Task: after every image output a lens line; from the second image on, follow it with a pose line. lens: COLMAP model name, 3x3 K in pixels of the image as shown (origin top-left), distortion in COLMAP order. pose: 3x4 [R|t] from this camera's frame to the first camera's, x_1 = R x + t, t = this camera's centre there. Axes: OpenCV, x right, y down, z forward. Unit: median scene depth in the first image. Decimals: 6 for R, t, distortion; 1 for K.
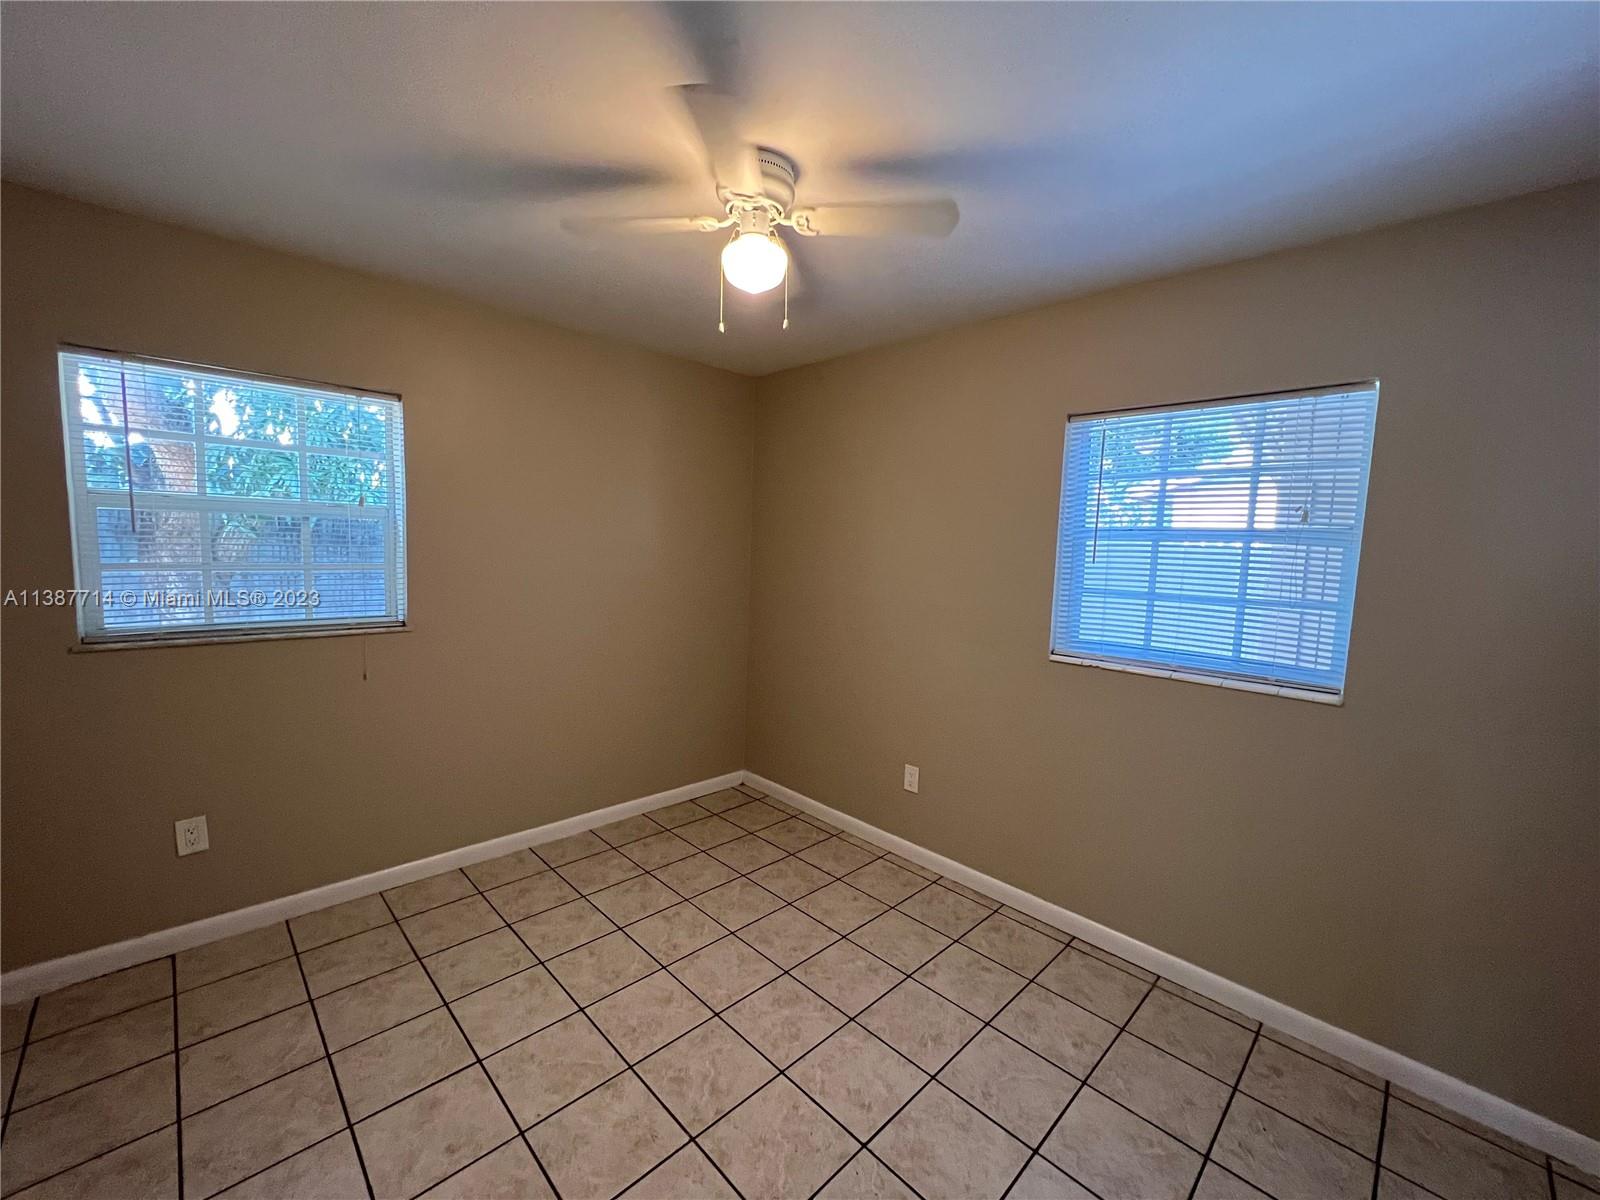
lens RADIAL K [[655.0, 0, 801.2], [0, 655.0, 596.3], [0, 0, 1]] dist [0.004465, 0.000451]
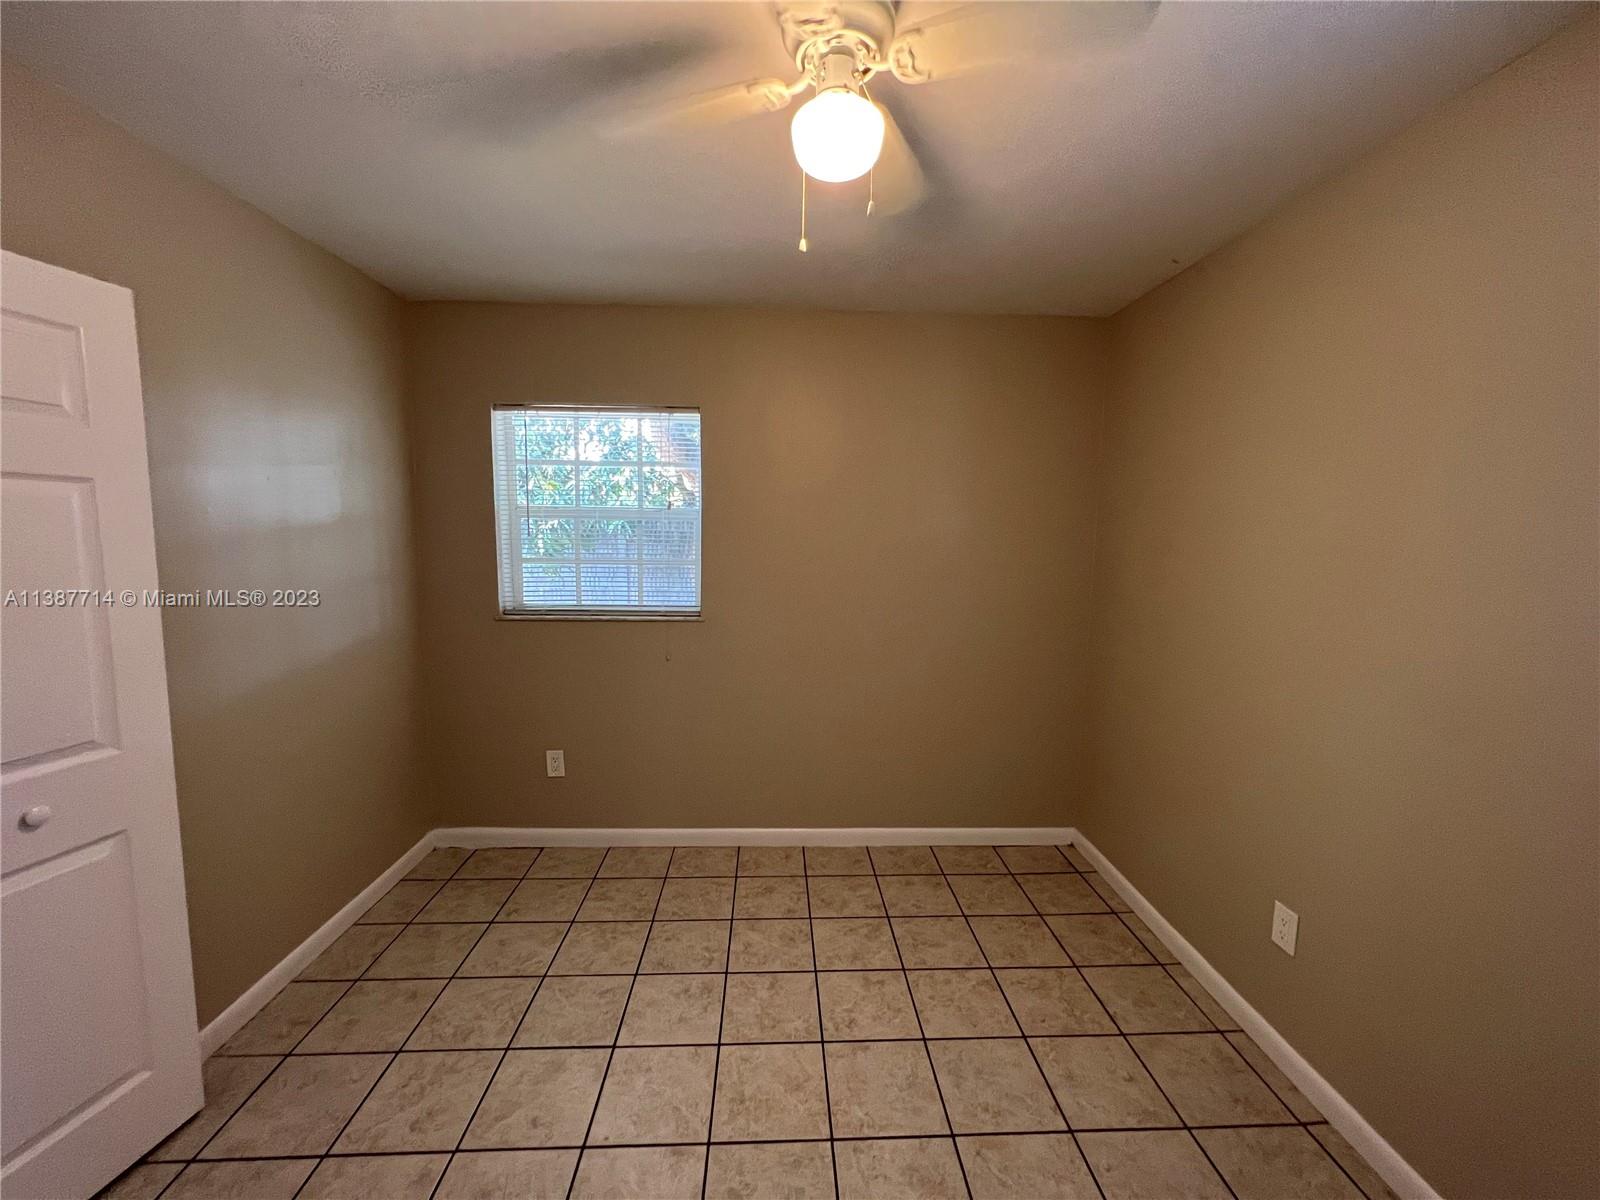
lens RADIAL K [[642.2, 0, 804.1], [0, 642.2, 606.0], [0, 0, 1]] dist [-0.001427, 0.001034]
pose [[0.742075, 0.053910, -0.668146, 0.266269], [-0.043137, 0.998535, 0.032657, -0.016079], [0.668928, 0.004588, 0.743313, 0.337353]]
